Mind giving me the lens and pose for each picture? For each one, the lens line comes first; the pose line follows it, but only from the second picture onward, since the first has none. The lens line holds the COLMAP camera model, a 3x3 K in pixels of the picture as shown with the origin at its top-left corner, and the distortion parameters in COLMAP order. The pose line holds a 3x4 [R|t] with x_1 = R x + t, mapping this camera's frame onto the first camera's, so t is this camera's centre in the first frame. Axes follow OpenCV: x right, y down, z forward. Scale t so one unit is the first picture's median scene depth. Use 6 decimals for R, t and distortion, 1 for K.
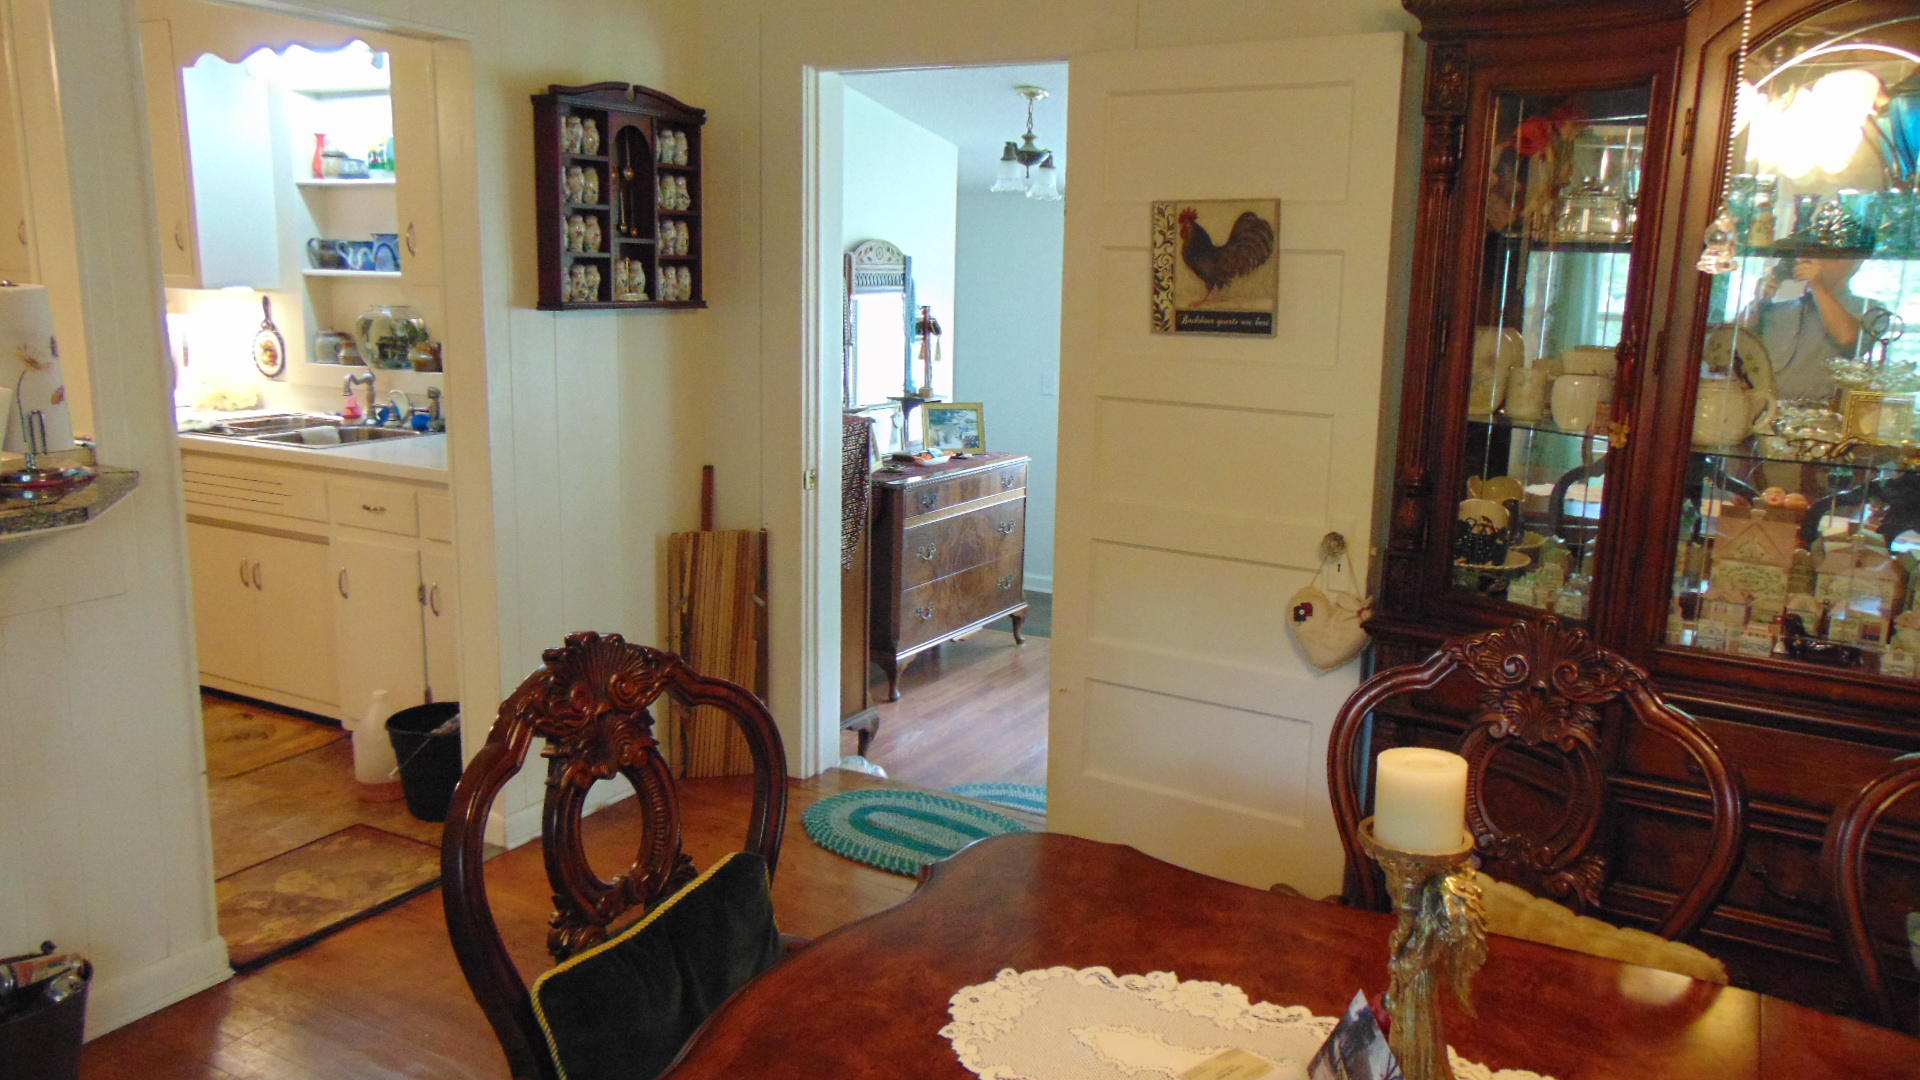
lens RADIAL K [[1437.0, 0, 954.2], [0, 1437.0, 520.1], [0, 0, 1]] dist [-0.010967, 0.026661]
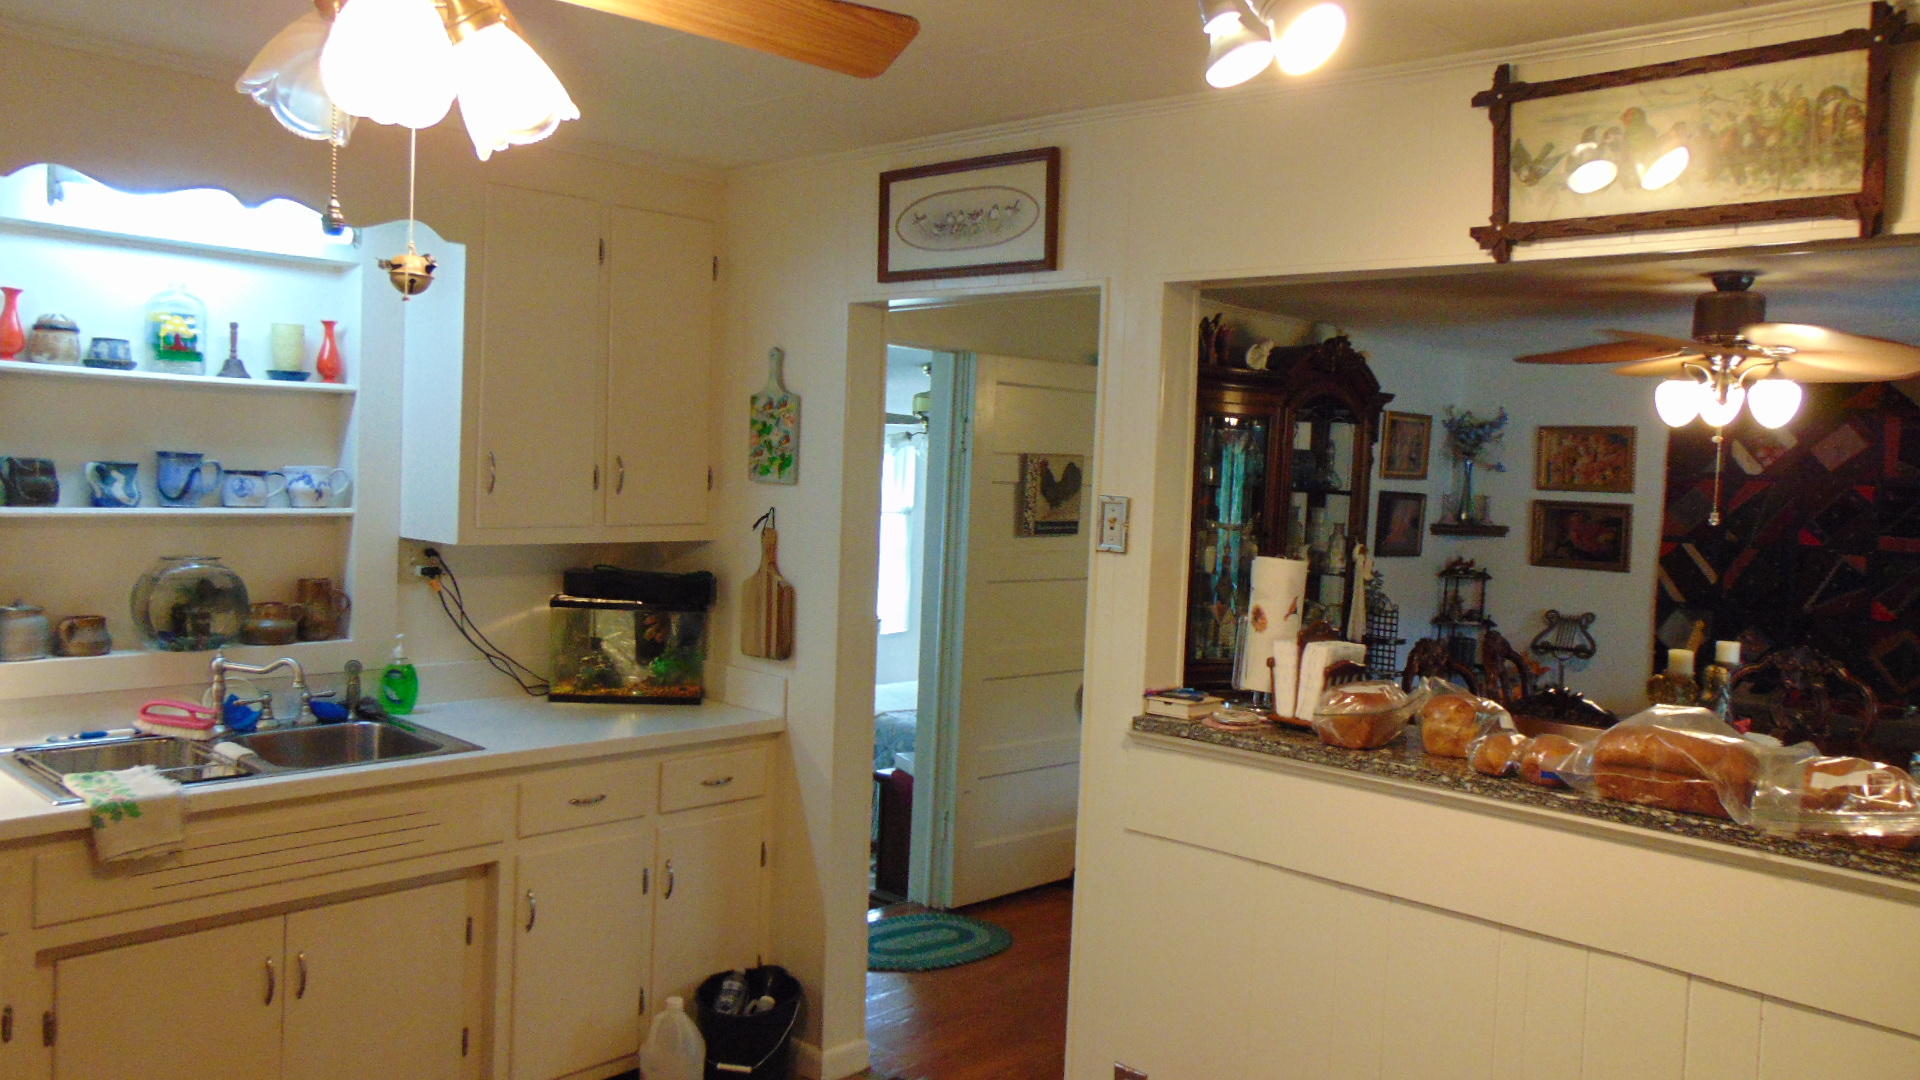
lens RADIAL K [[1437.0, 0, 957.4], [0, 1437.0, 542.5], [0, 0, 1]] dist [-0.010967, 0.026661]
pose [[0.233081, -0.066199, 0.970202, -1.202093], [0.133706, 0.990387, 0.035455, -0.163785], [-0.963222, 0.121458, 0.239691, 0.606008]]
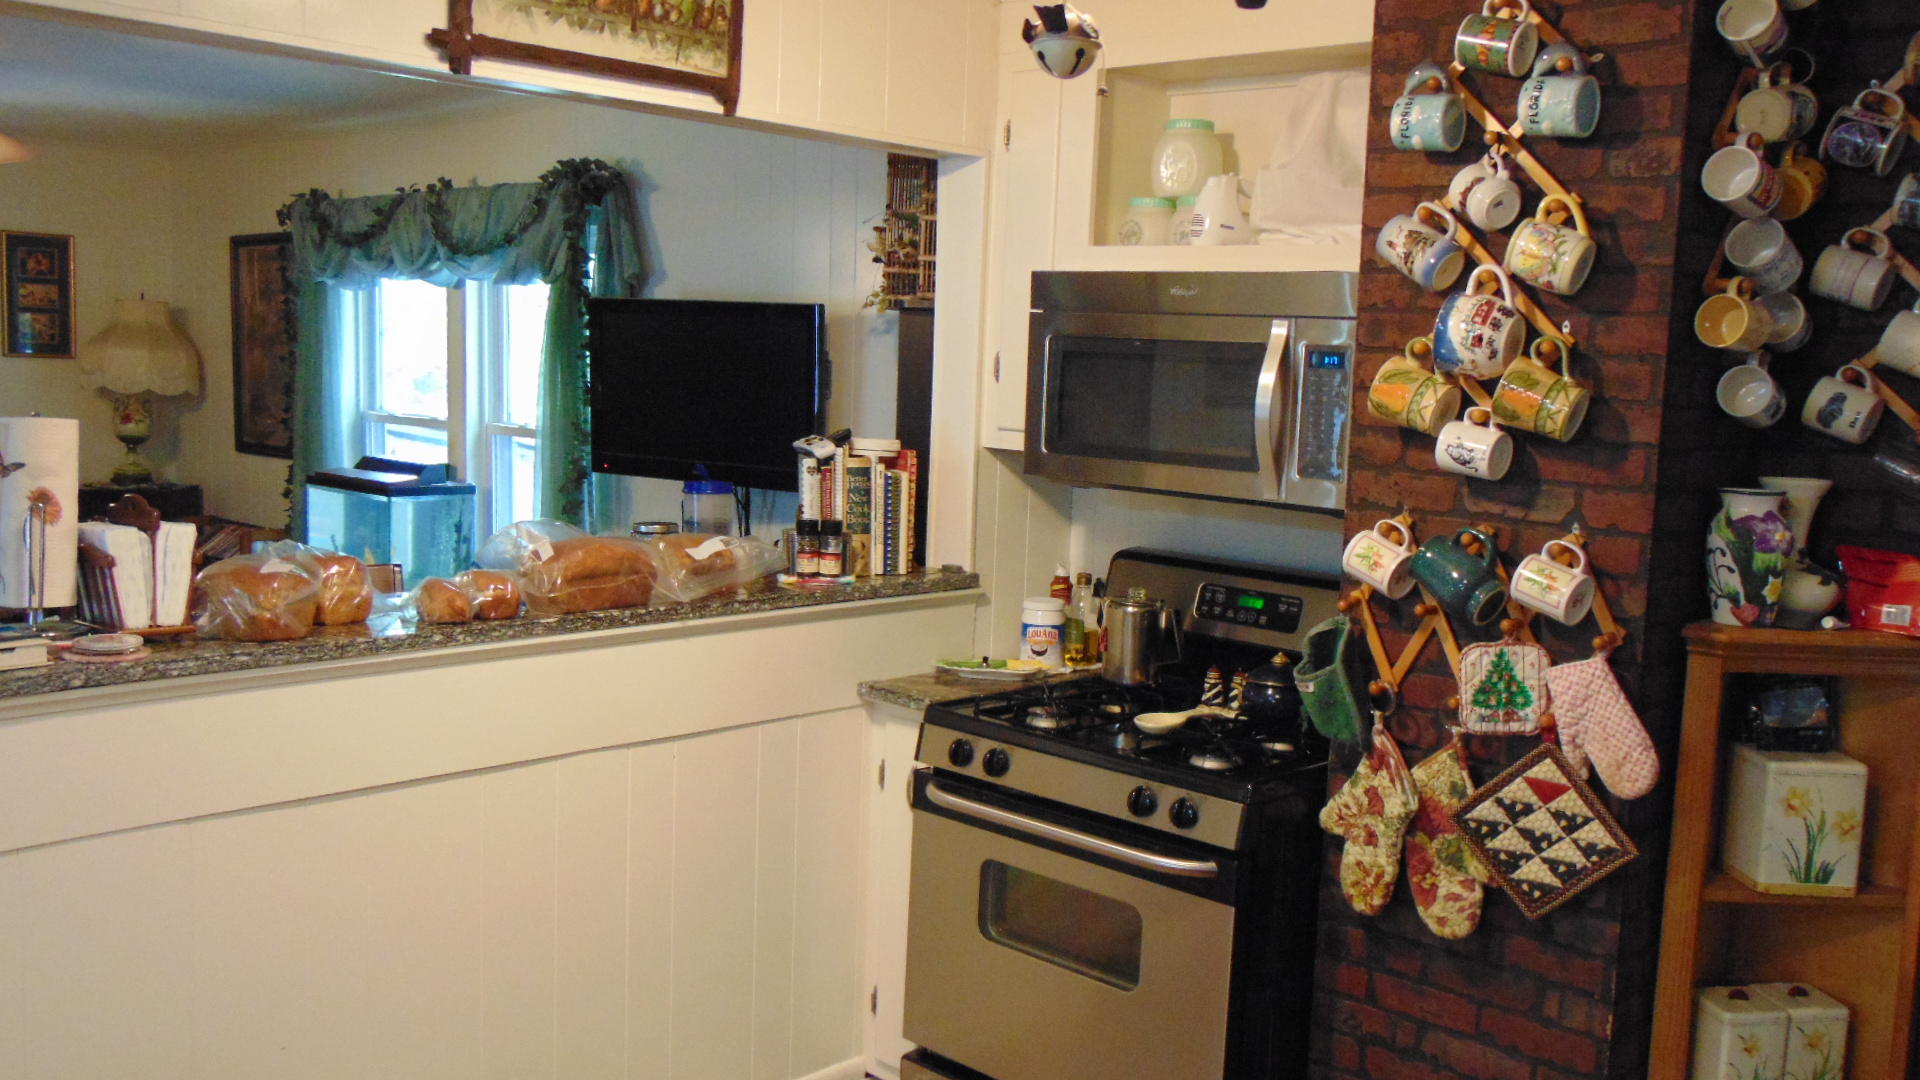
lens RADIAL K [[1668.5, 0, 958.8], [0, 1668.5, 539.6], [0, 0, 1]] dist [-0.014289, 0.027034]
pose [[-0.970247, -0.088187, 0.225486, -0.632247], [-0.019638, 0.956904, 0.289741, -0.323206], [-0.241319, 0.276692, -0.930165, 1.598840]]
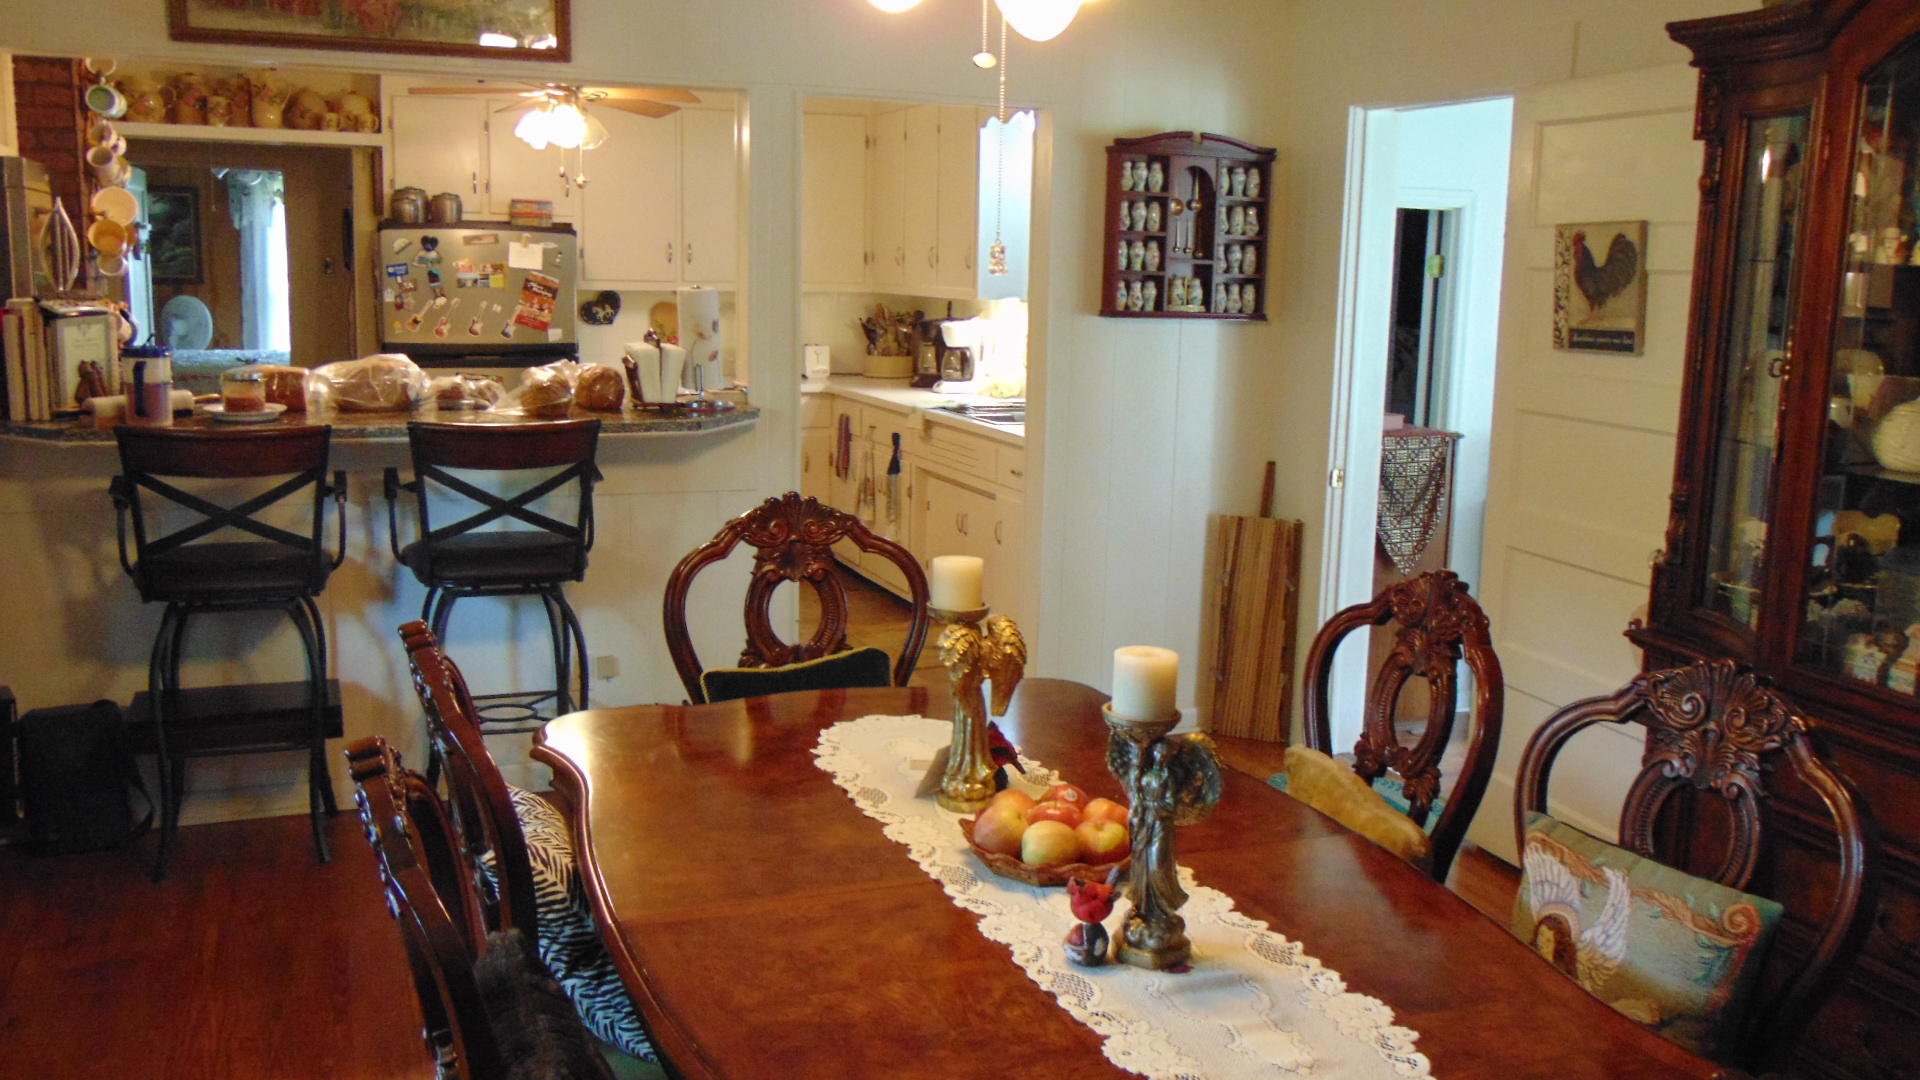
lens RADIAL K [[1668.5, 0, 959.9], [0, 1668.5, 536.9], [0, 0, 1]] dist [-0.014289, 0.027034]
pose [[0.770538, 0.103963, -0.628858, 0.505024], [-0.123225, 0.992293, 0.013058, 0.036331], [0.625369, 0.067429, 0.777410, -0.174082]]
